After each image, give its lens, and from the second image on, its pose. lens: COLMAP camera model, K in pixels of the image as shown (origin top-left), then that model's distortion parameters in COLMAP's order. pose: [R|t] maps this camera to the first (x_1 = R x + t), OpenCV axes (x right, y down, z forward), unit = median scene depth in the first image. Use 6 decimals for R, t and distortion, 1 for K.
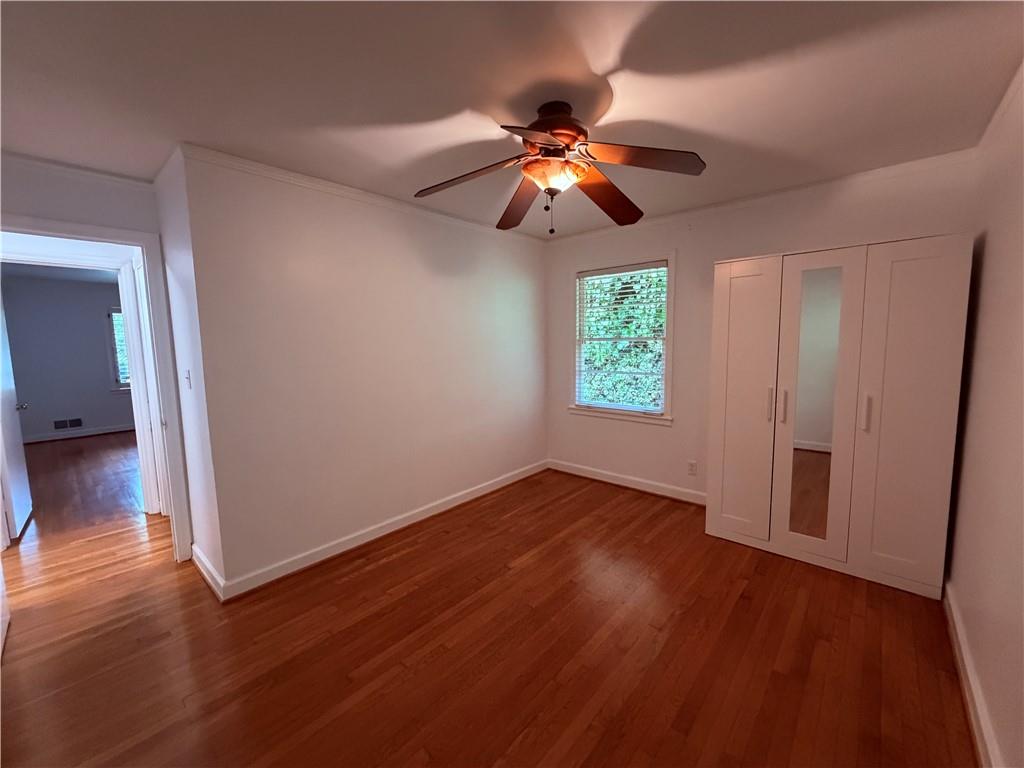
lens RADIAL K [[410.0, 0, 508.5], [0, 410.0, 386.5], [0, 0, 1]] dist [0.001254, -0.000250]
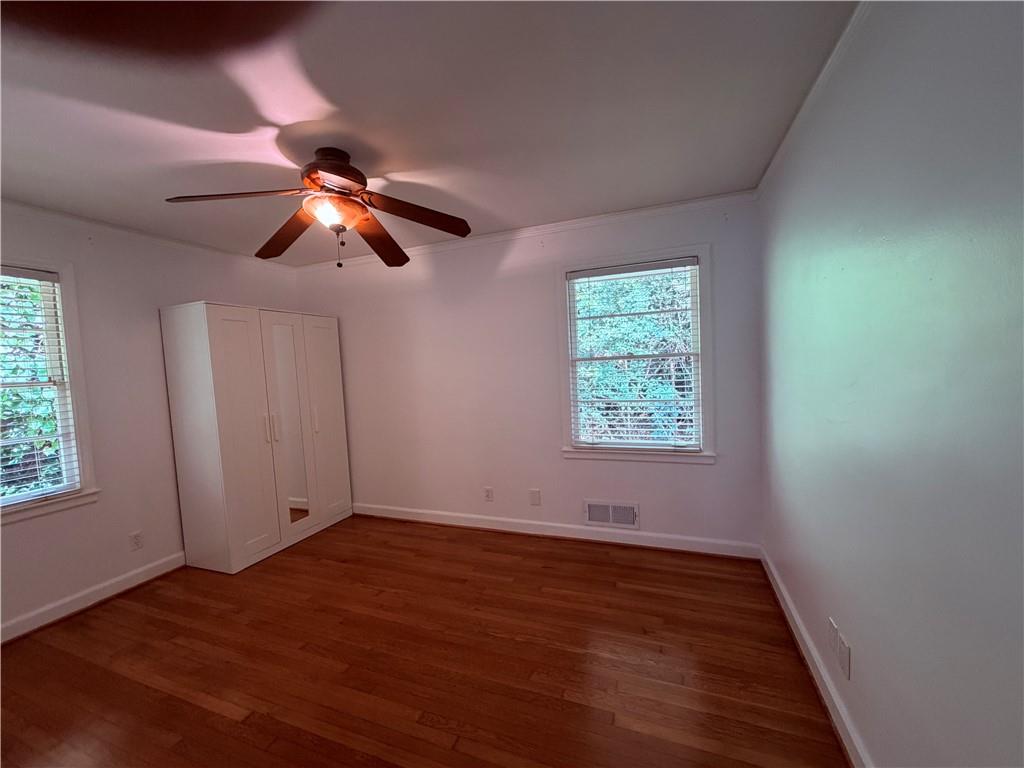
lens RADIAL K [[410.0, 0, 508.5], [0, 410.0, 386.5], [0, 0, 1]] dist [0.001254, -0.000250]
pose [[-0.353159, -0.020946, 0.935329, -0.771632], [0.155369, 0.984554, 0.080712, -0.070604], [-0.922572, 0.173825, -0.344450, 0.764431]]
